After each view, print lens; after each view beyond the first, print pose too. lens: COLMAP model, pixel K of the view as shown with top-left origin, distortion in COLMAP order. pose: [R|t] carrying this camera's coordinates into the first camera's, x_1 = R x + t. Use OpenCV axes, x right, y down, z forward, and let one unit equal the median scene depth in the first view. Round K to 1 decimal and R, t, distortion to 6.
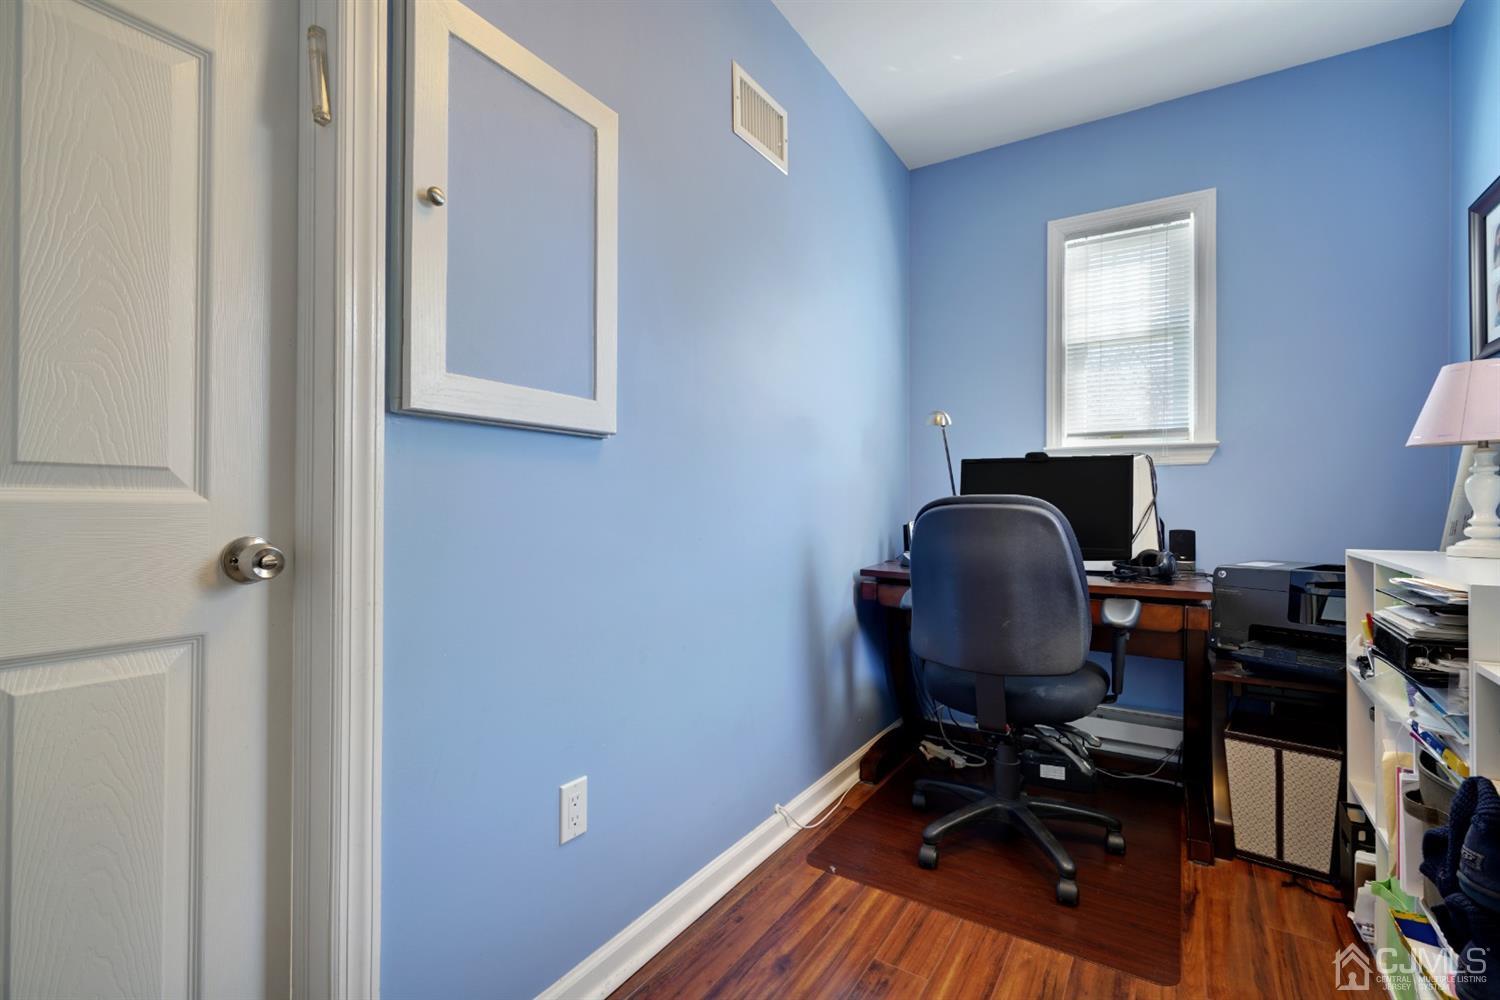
lens RADIAL K [[669.2, 0, 743.3], [0, 669.2, 503.7], [0, 0, 1]] dist [-0.003080, 0.000106]
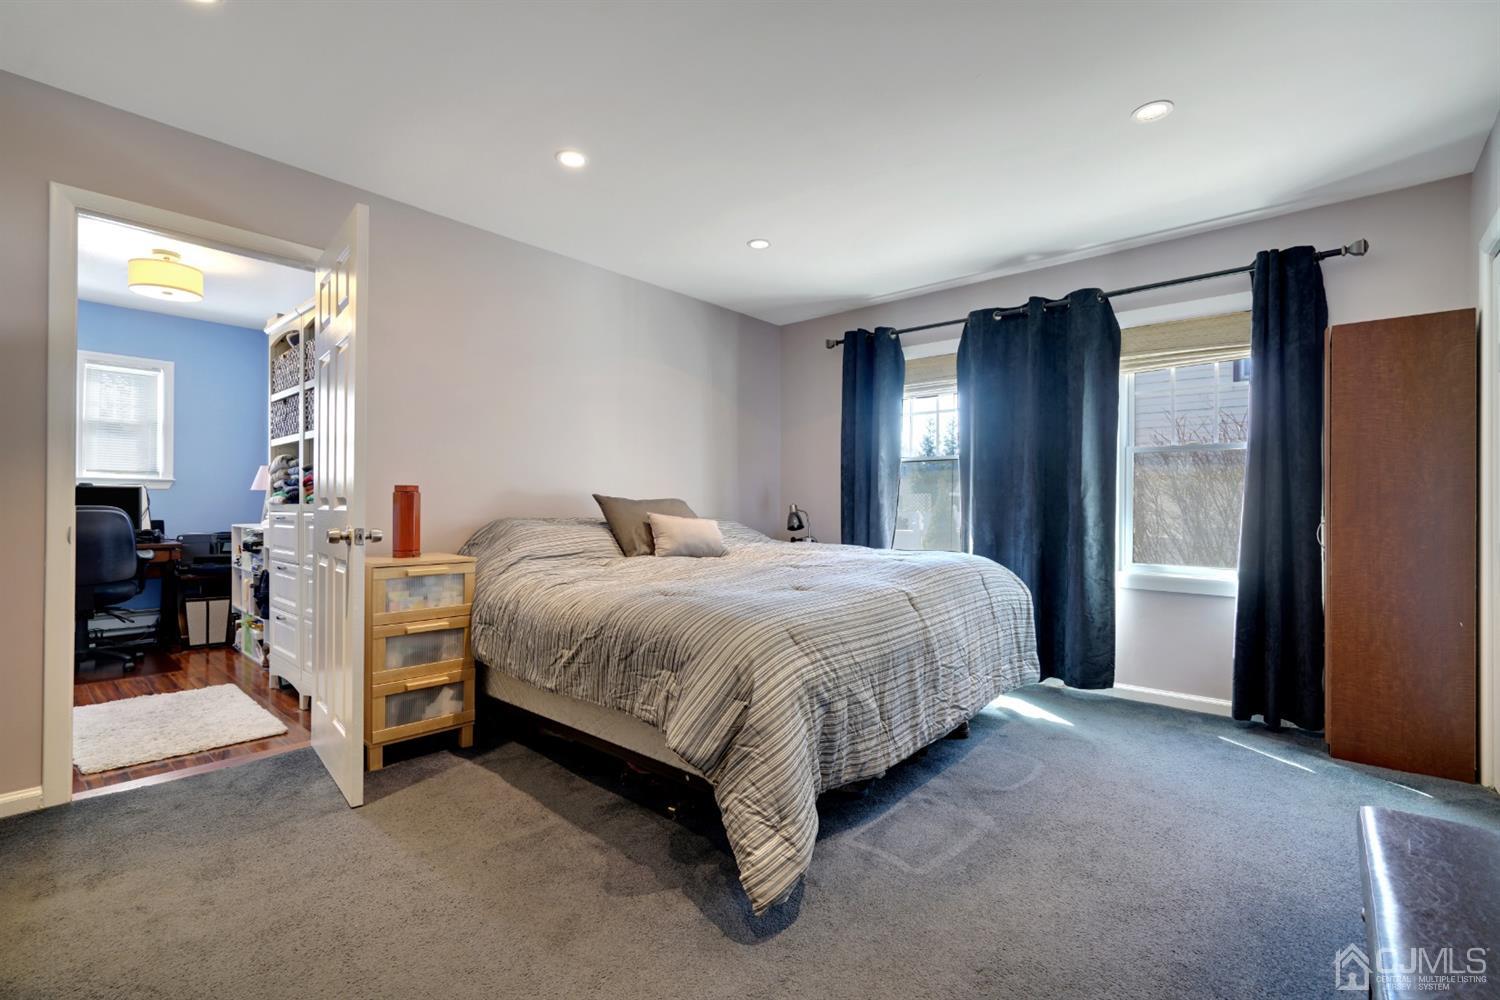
lens RADIAL K [[669.2, 0, 742.9], [0, 669.2, 505.1], [0, 0, 1]] dist [-0.003080, 0.000106]
pose [[0.150900, -0.002718, 0.988545, -1.471711], [-0.007920, 0.999961, 0.003958, -0.040092], [-0.988517, -0.008427, 0.150872, -1.471883]]
